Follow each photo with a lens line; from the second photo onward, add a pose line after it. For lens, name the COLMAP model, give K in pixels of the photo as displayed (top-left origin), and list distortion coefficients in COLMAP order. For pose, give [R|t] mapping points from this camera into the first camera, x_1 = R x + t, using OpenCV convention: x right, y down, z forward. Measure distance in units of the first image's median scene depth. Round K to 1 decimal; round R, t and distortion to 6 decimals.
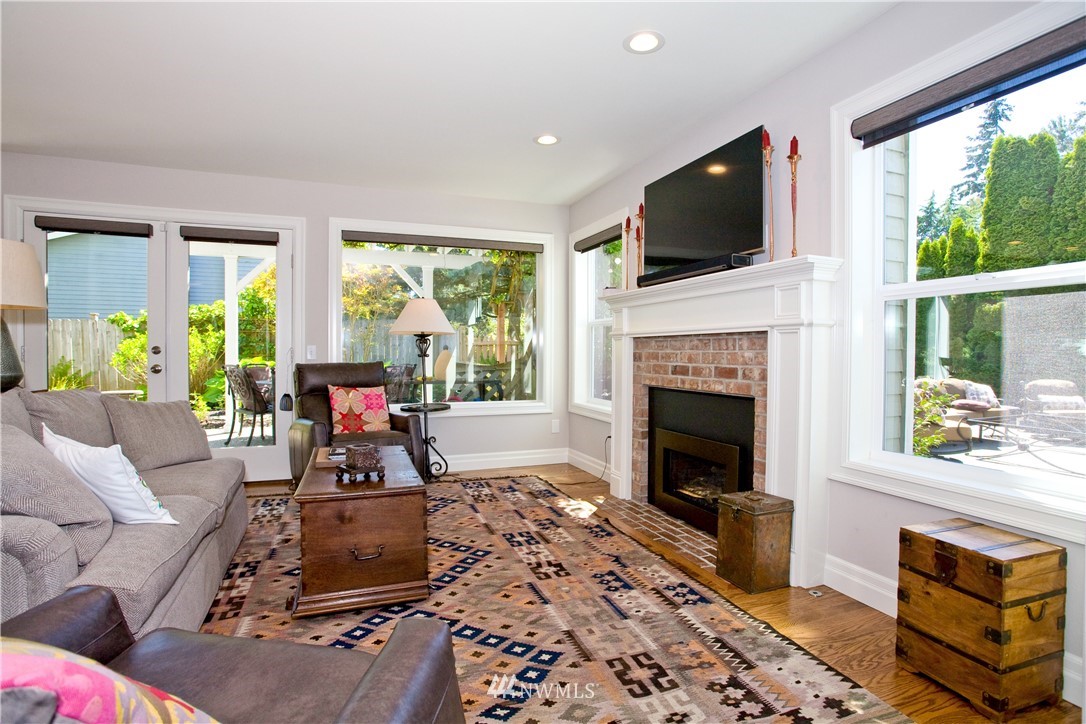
lens RADIAL K [[530.4, 0, 539.5], [0, 530.4, 358.9], [0, 0, 1]] dist [-0.058361, 0.020352]
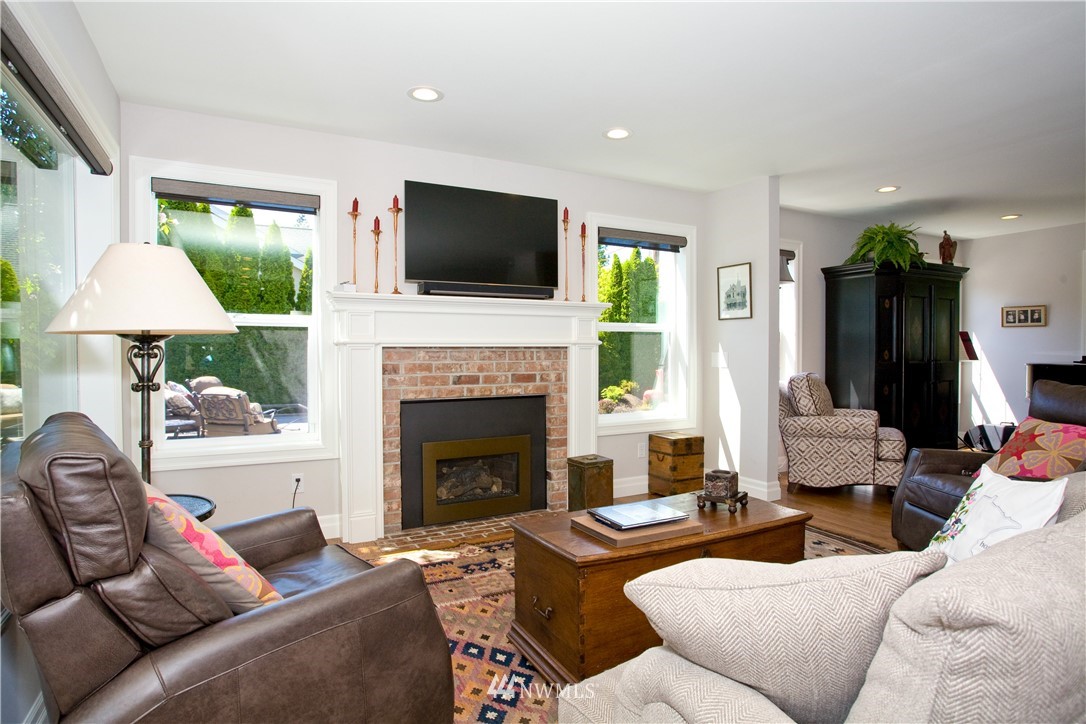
lens RADIAL K [[578.2, 0, 543.0], [0, 578.2, 362.0], [0, 0, 1]] dist [-0.079898, -0.000057]
pose [[-0.127093, -0.026768, 0.991530, -0.915238], [0.013399, 0.999498, 0.028700, -0.046081], [-0.991800, 0.016933, -0.126670, 1.014433]]
